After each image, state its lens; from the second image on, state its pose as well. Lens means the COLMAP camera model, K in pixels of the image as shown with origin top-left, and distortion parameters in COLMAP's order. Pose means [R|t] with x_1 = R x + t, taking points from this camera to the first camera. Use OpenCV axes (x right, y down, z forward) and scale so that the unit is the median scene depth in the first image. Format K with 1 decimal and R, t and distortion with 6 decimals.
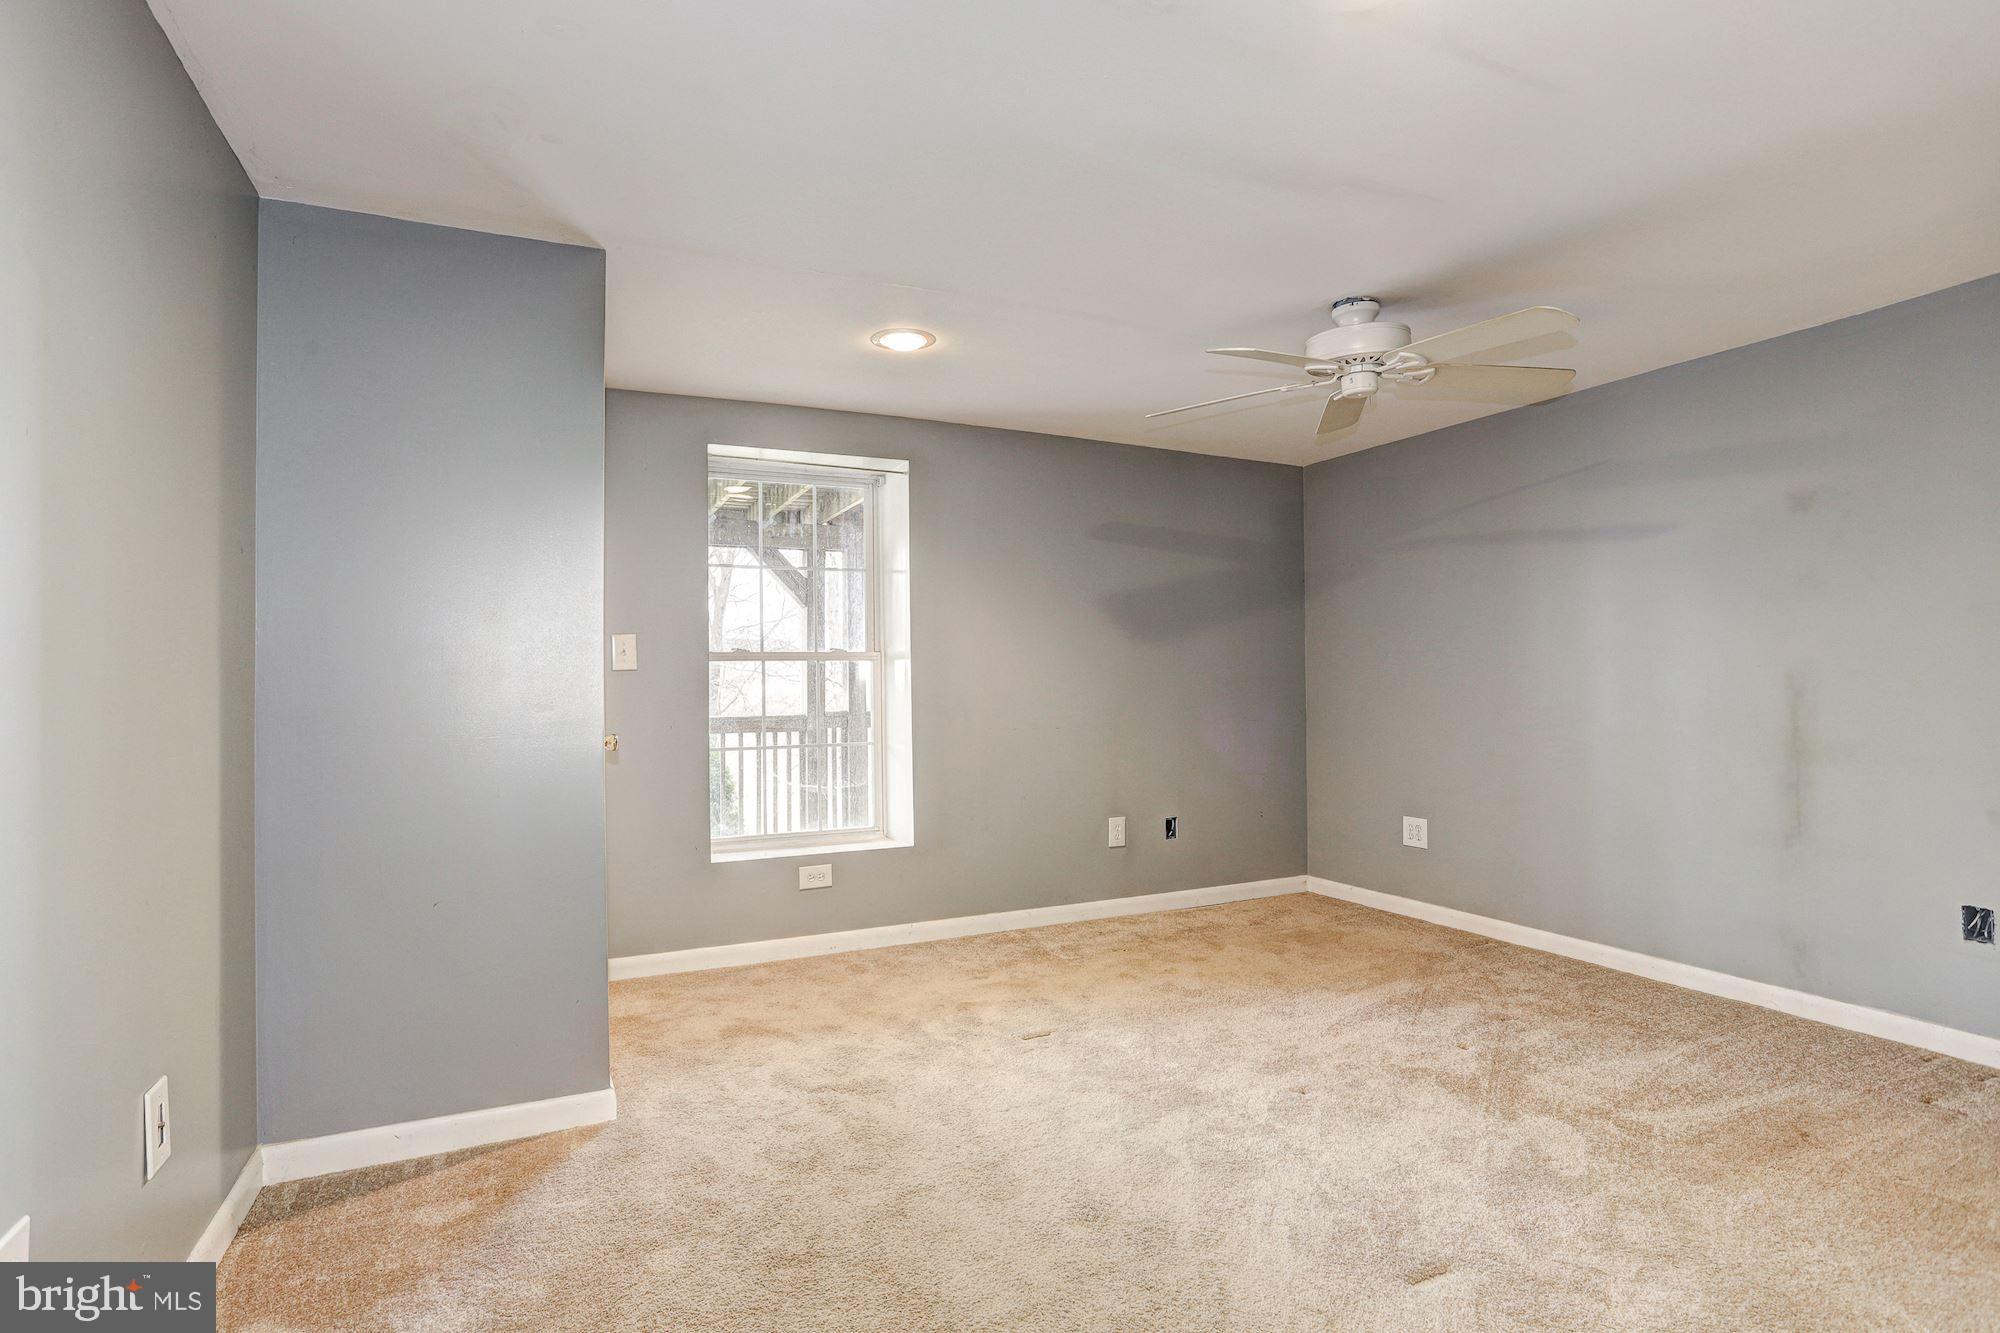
lens RADIAL K [[990.5, 0, 986.5], [0, 990.5, 671.8], [0, 0, 1]] dist [-0.036100, 0.012732]
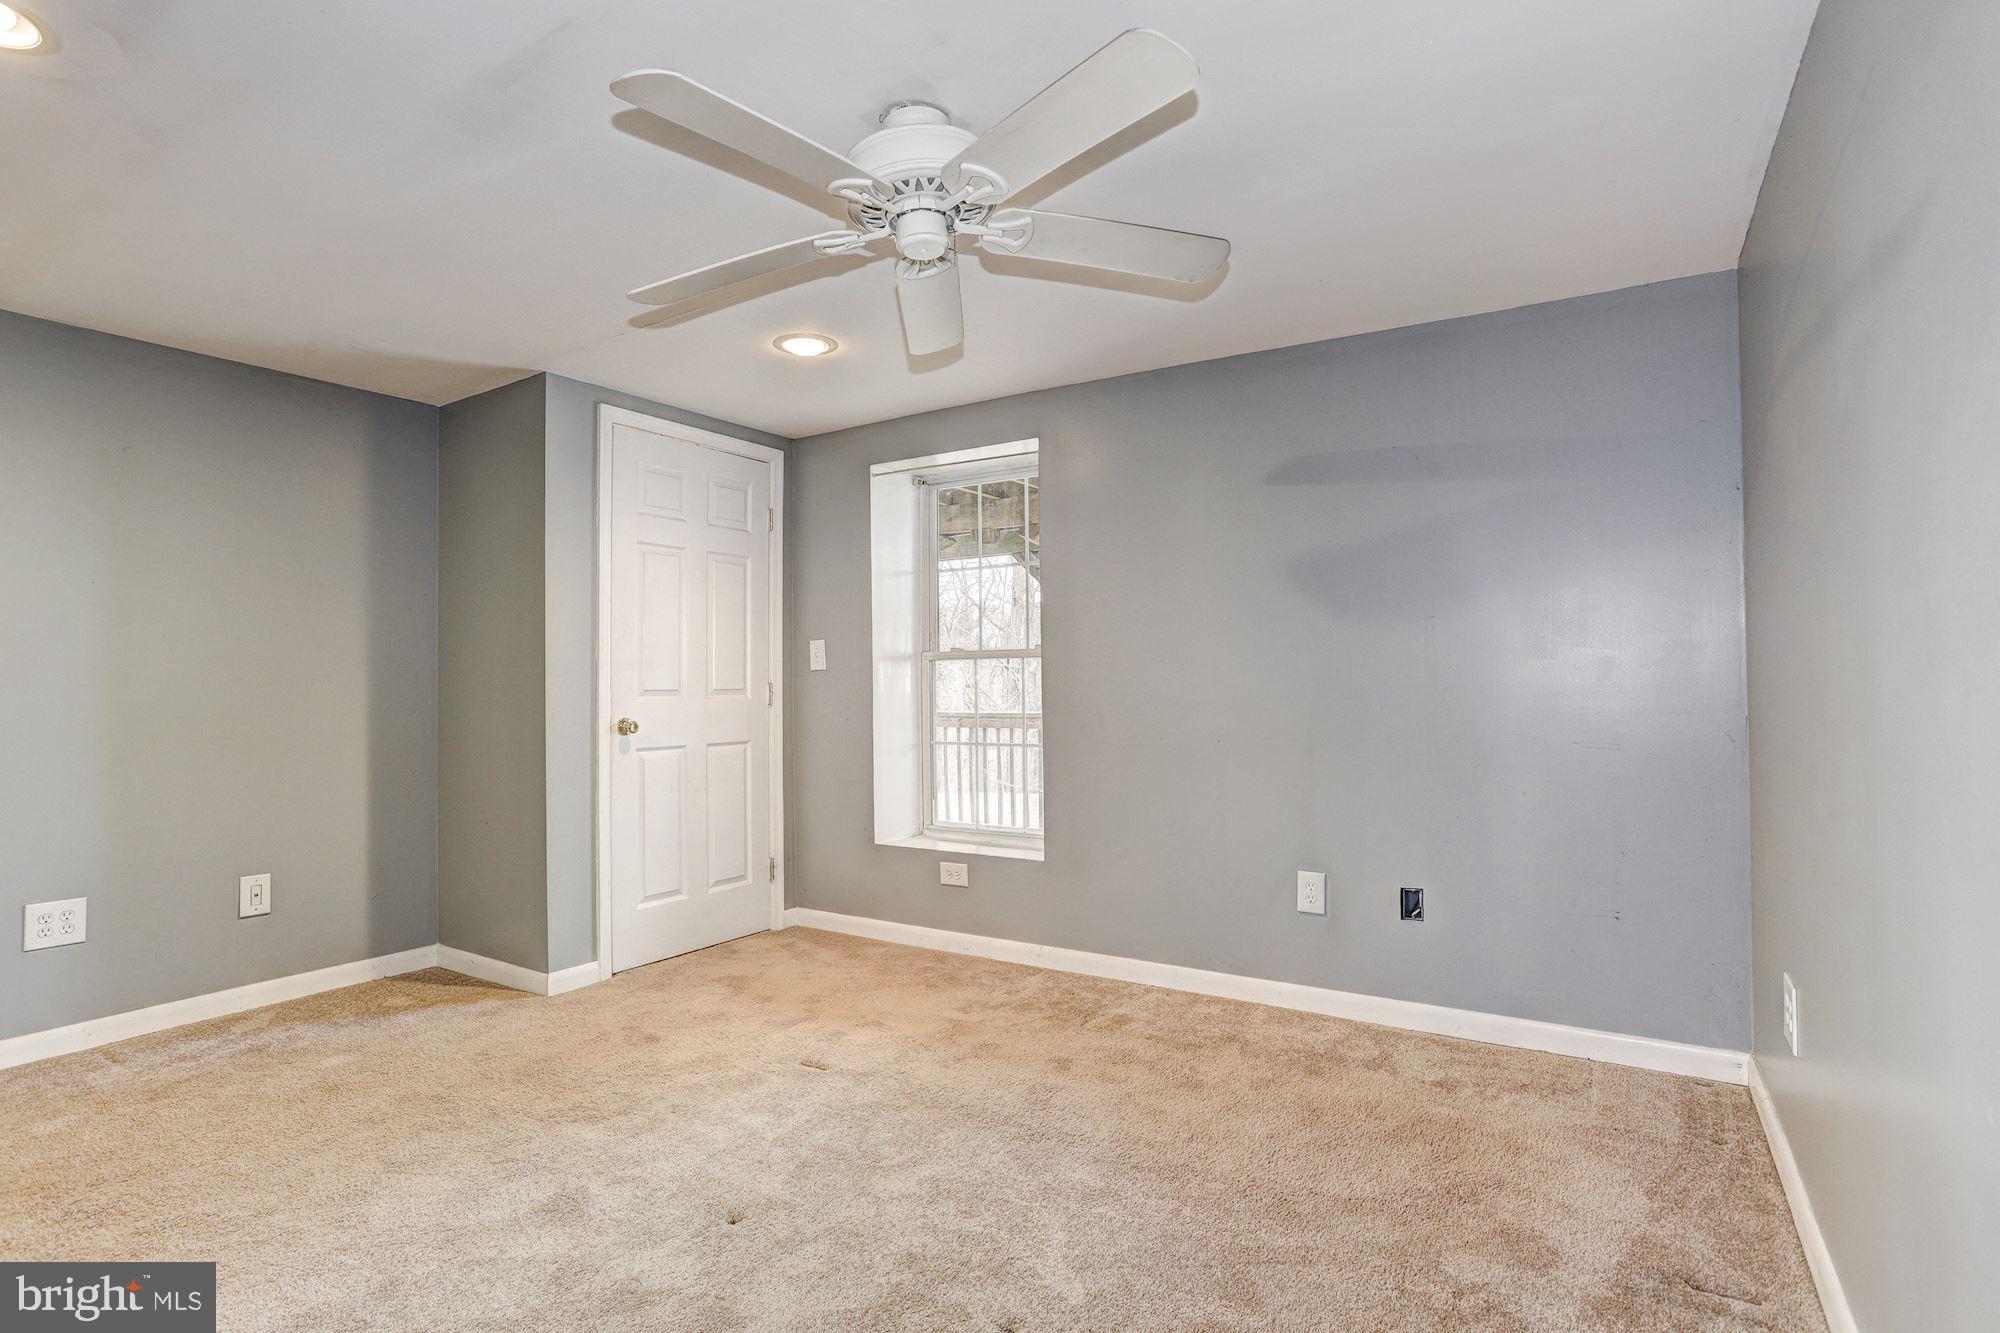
lens RADIAL K [[990.5, 0, 989.9], [0, 990.5, 667.2], [0, 0, 1]] dist [-0.036100, 0.012732]
pose [[0.517687, -0.013656, -0.855461, 0.699744], [0.010254, 0.999900, -0.009756, 0.008406], [0.855509, -0.003721, 0.517775, 0.509355]]
